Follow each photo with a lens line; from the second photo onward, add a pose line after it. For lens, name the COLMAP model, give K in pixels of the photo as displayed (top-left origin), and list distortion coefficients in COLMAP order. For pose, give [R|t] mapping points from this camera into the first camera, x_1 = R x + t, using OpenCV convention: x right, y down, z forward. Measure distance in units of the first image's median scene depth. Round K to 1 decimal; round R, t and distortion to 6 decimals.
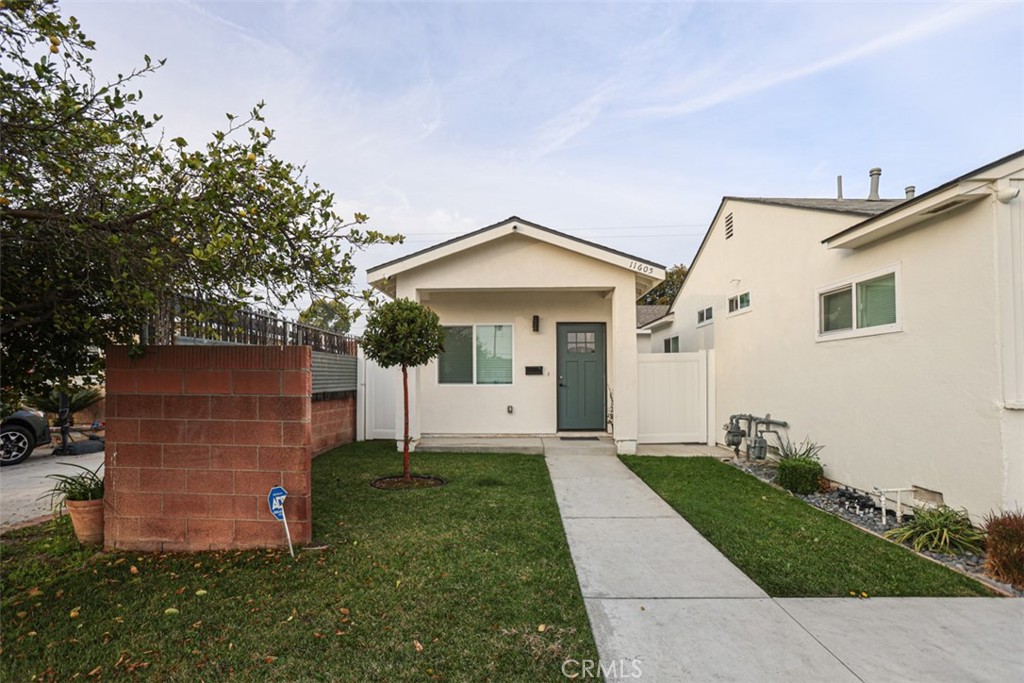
lens RADIAL K [[507.9, 0, 511.8], [0, 507.9, 394.0], [0, 0, 1]] dist [-0.043766, -0.000489]
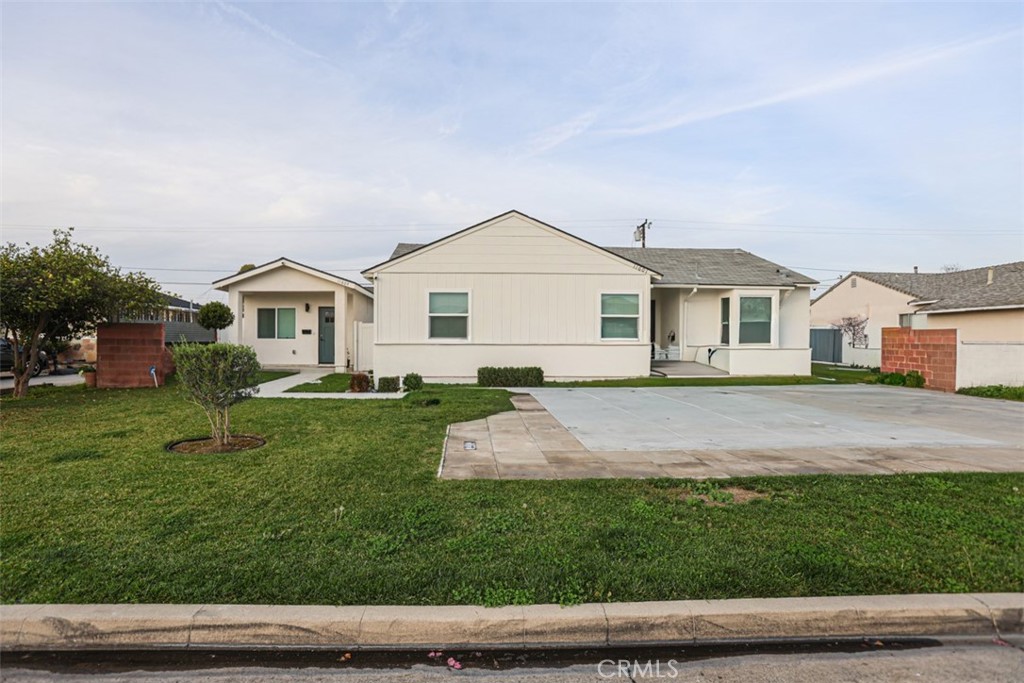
lens RADIAL K [[498.4, 0, 514.0], [0, 498.4, 380.2], [0, 0, 1]] dist [-0.071495, 0.000505]
pose [[0.994580, 0.007369, 0.103711, 0.641377], [-0.012052, 0.998932, 0.044597, 0.045806], [-0.103272, -0.045605, 0.993607, -0.964603]]
